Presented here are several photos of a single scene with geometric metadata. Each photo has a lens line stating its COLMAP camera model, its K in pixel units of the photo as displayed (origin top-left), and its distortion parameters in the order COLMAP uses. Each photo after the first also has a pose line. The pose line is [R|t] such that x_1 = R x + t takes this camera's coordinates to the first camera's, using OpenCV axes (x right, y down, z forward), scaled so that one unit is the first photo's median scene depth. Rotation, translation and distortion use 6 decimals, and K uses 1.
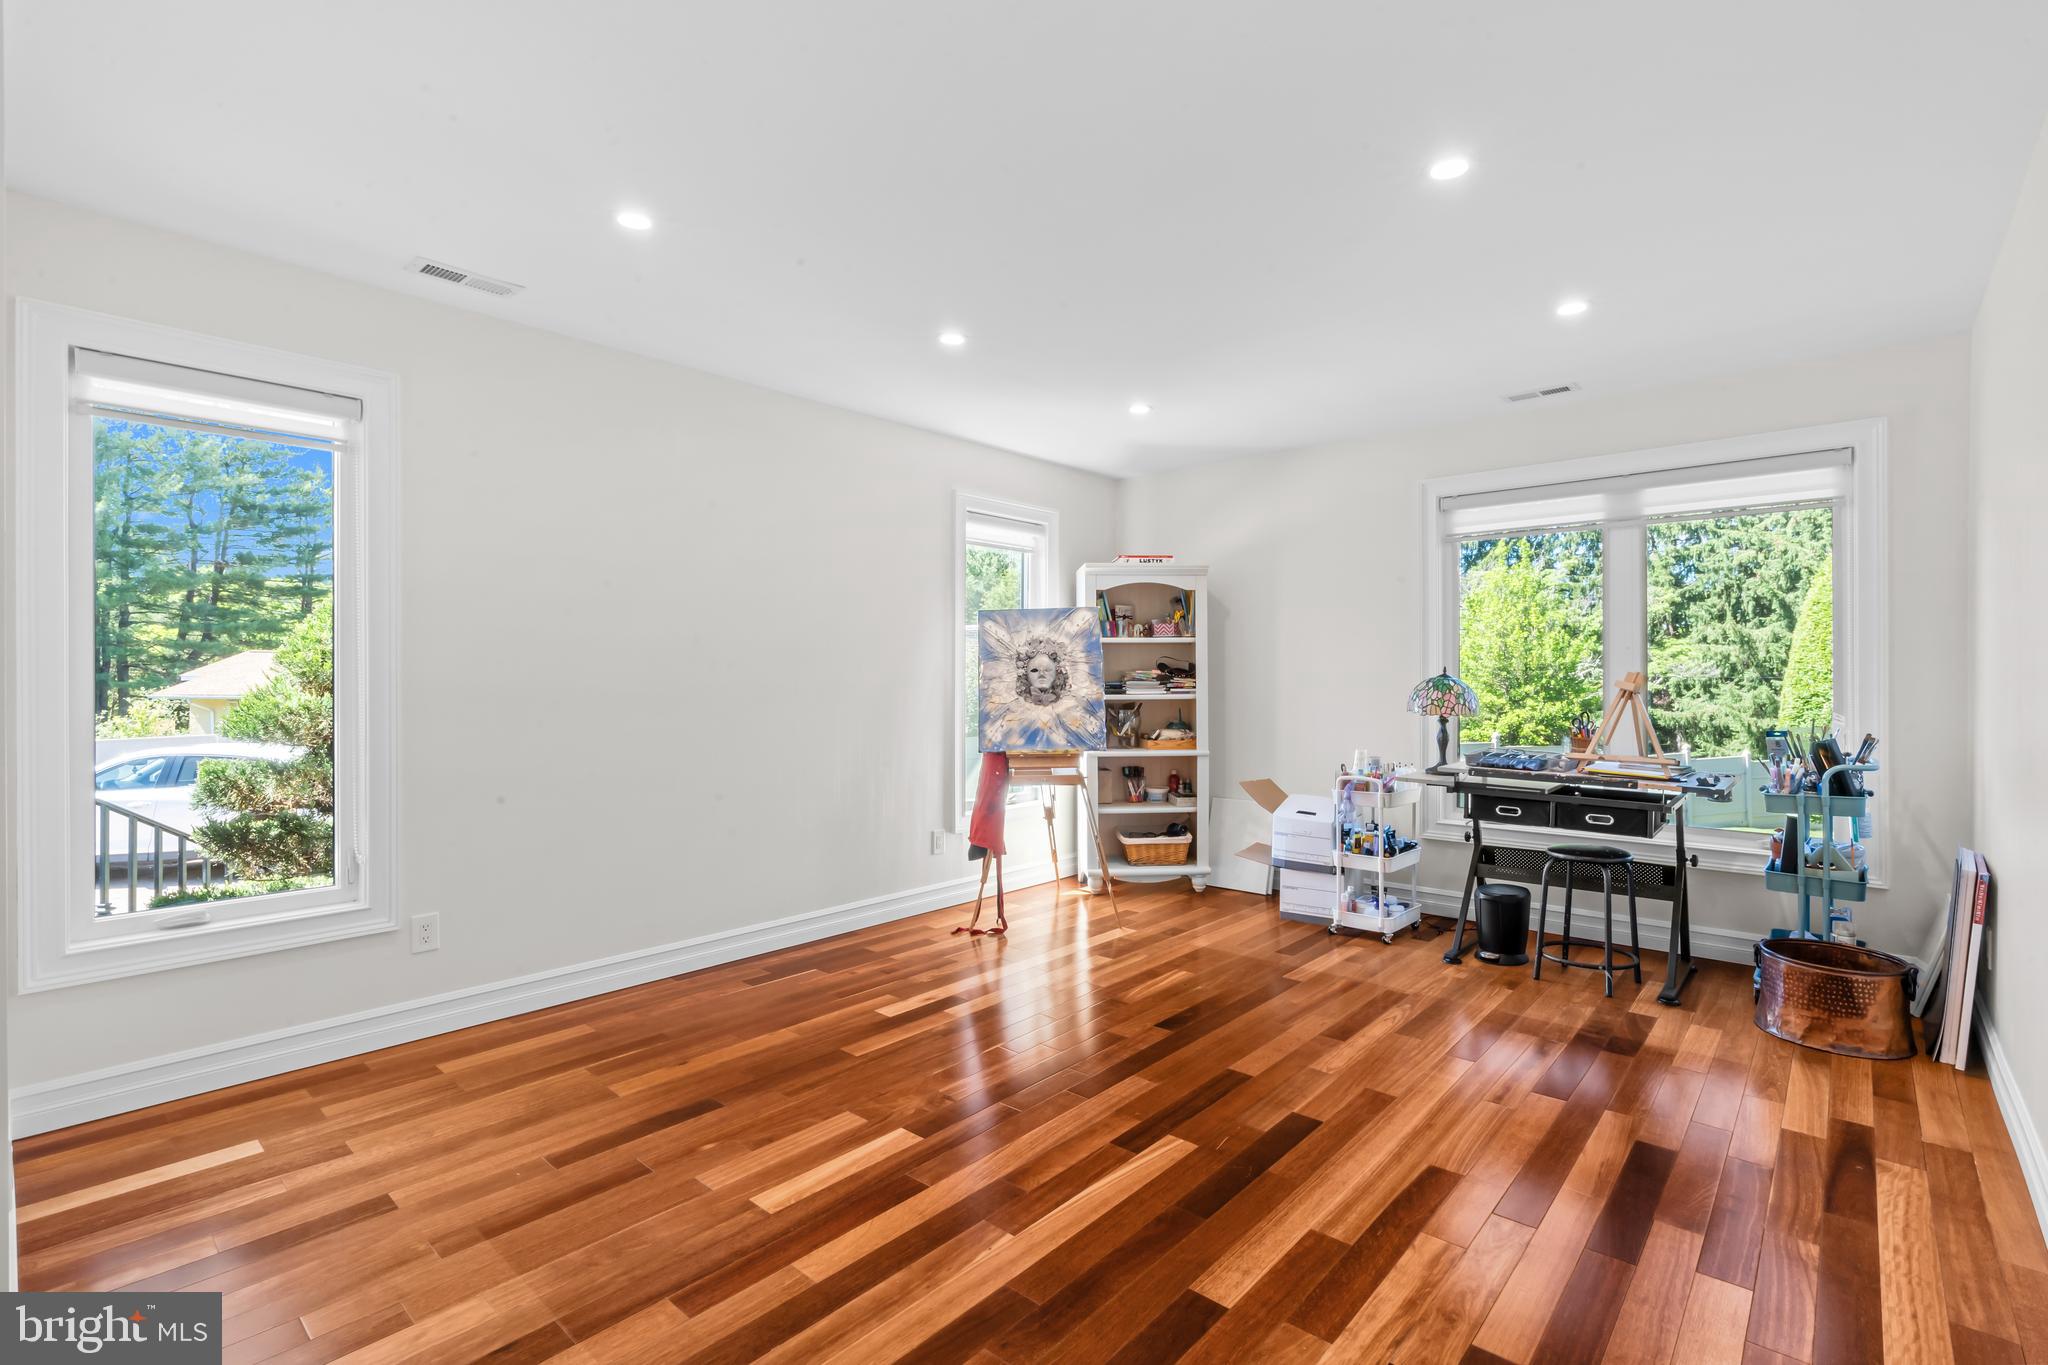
lens RADIAL K [[914.4, 0, 1011.4], [0, 914.4, 681.9], [0, 0, 1]] dist [-0.007216, 0.001755]
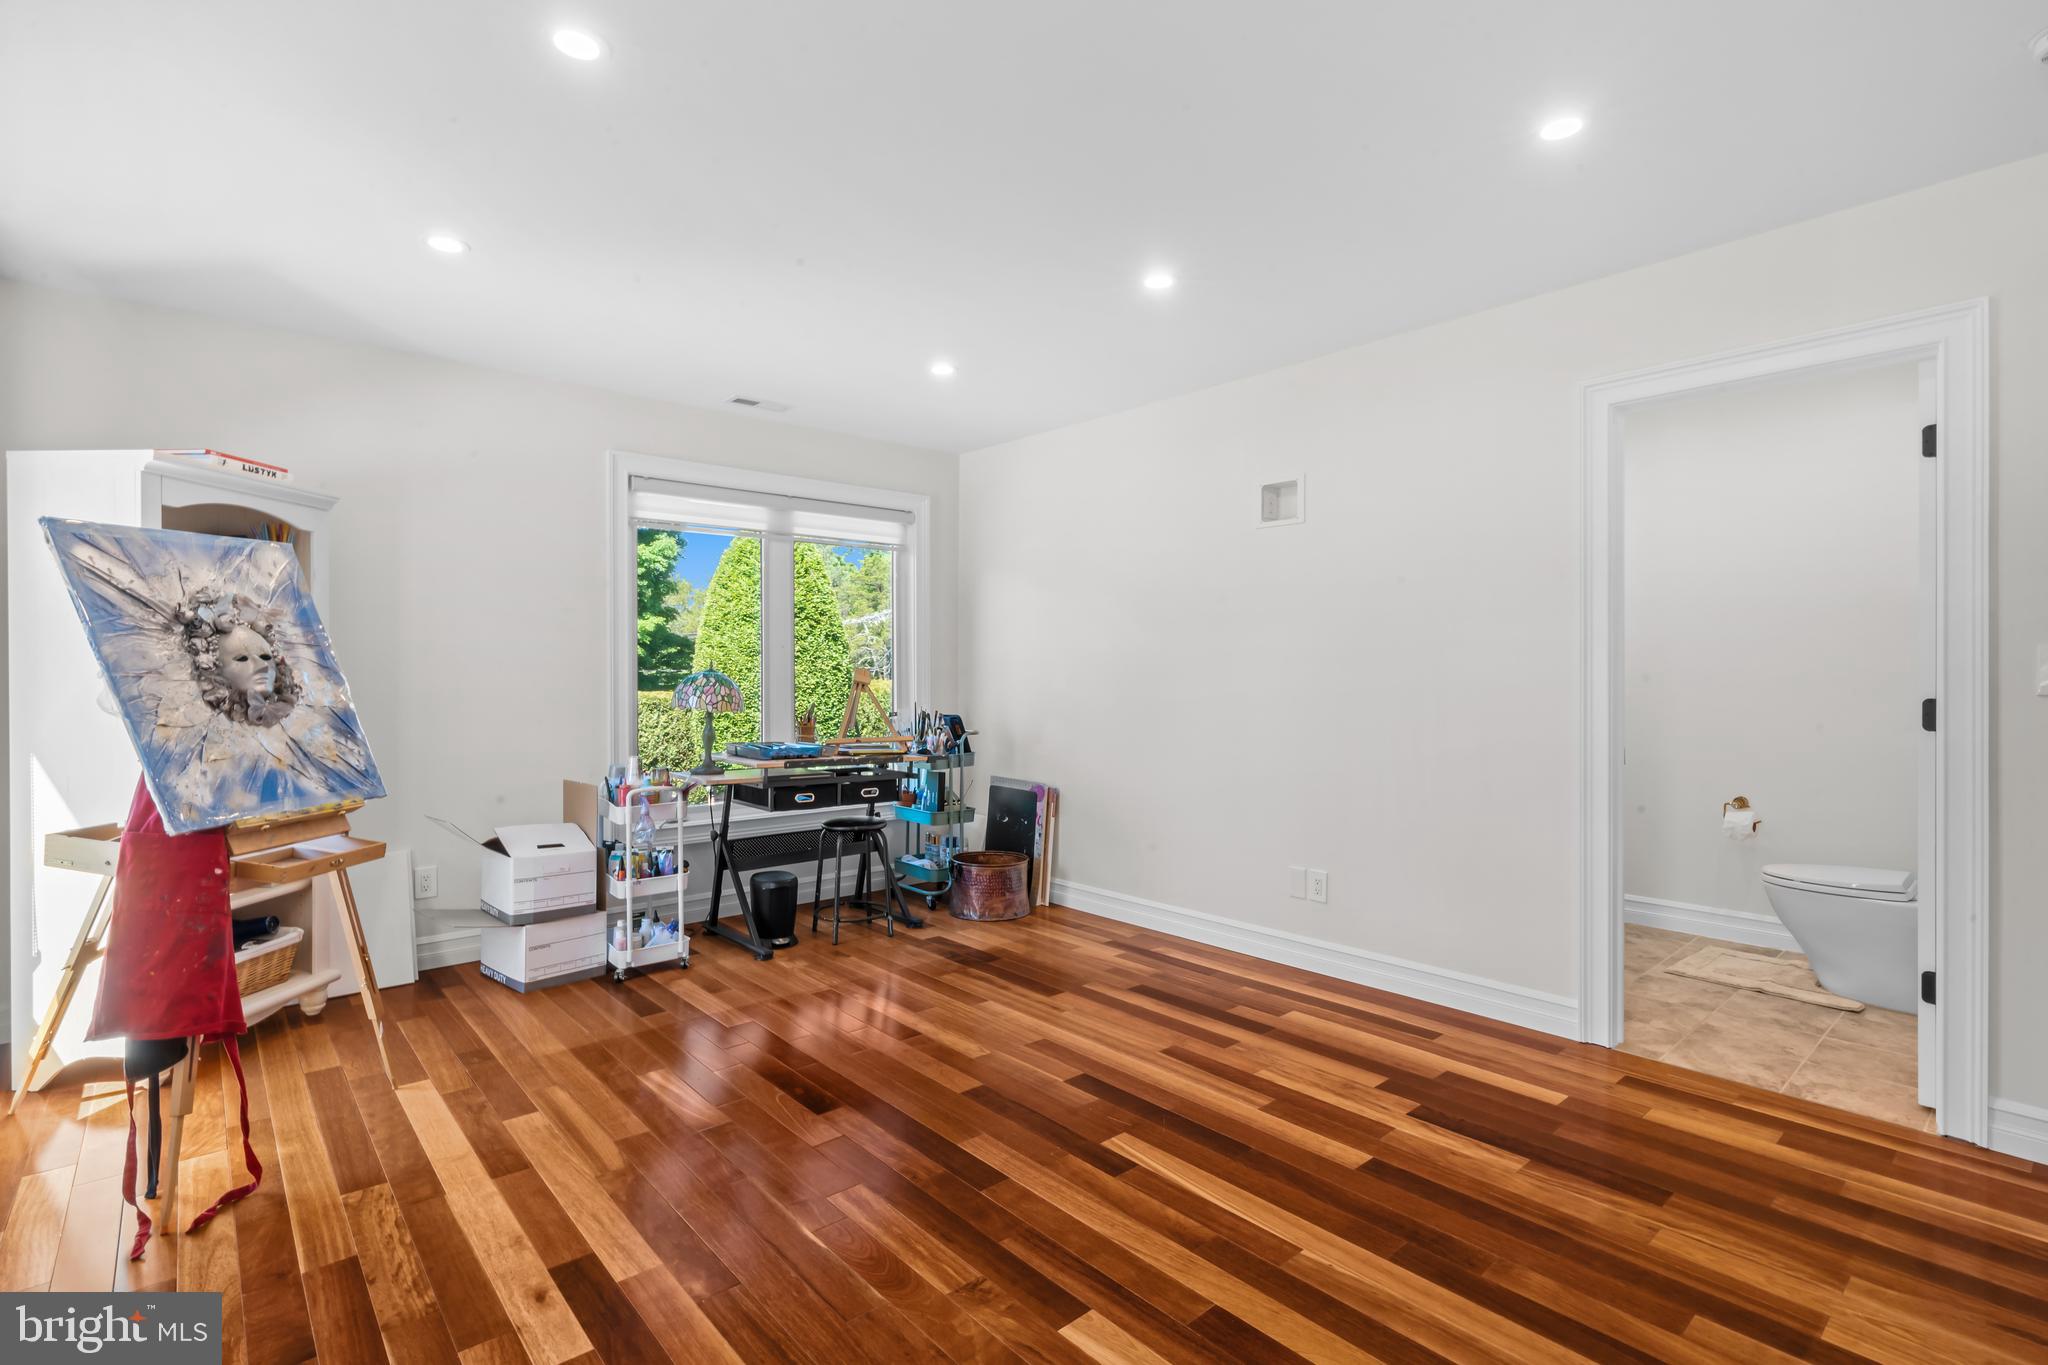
lens RADIAL K [[979.9, 0, 1012.5], [0, 979.9, 675.0], [0, 0, 1]] dist [-0.008310, 0.002220]
pose [[0.123495, -0.002472, 0.992342, -0.598614], [0.004893, 0.999986, 0.001882, -0.002676], [-0.992333, 0.004623, 0.123505, 0.663512]]
